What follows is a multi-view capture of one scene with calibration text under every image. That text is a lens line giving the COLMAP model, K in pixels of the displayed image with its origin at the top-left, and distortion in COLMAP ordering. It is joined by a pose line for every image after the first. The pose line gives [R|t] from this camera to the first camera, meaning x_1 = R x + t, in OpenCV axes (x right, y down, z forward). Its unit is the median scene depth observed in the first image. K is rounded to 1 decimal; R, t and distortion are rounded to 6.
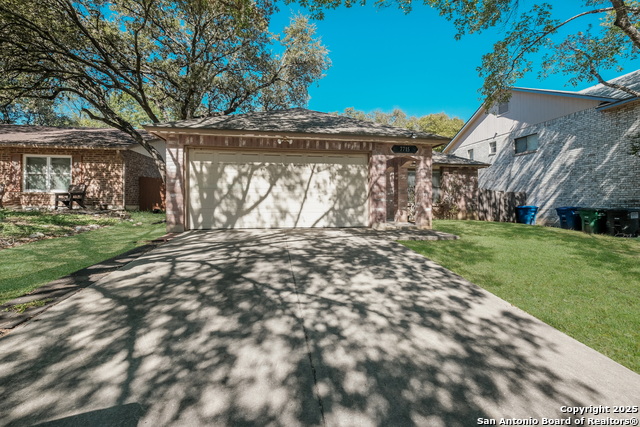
lens RADIAL K [[282.8, 0, 327.8], [0, 282.8, 198.0], [0, 0, 1]] dist [-0.004804, 0.000474]
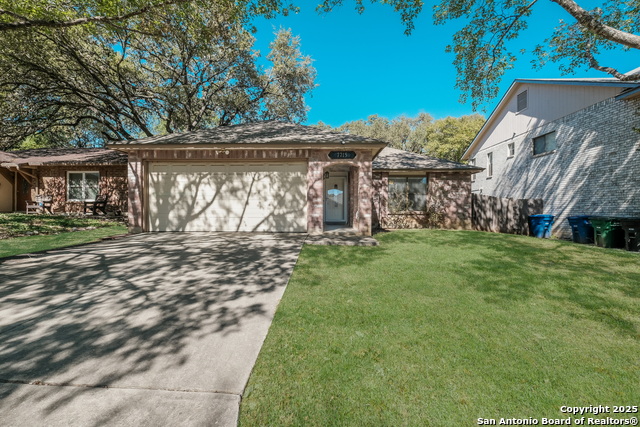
lens RADIAL K [[282.8, 0, 325.9], [0, 282.8, 213.5], [0, 0, 1]] dist [-0.004804, 0.000474]
pose [[0.978483, 0.003463, -0.206297, 0.407025], [0.000197, 0.999843, 0.017717, 0.015863], [0.206326, -0.017376, 0.978329, 0.006565]]
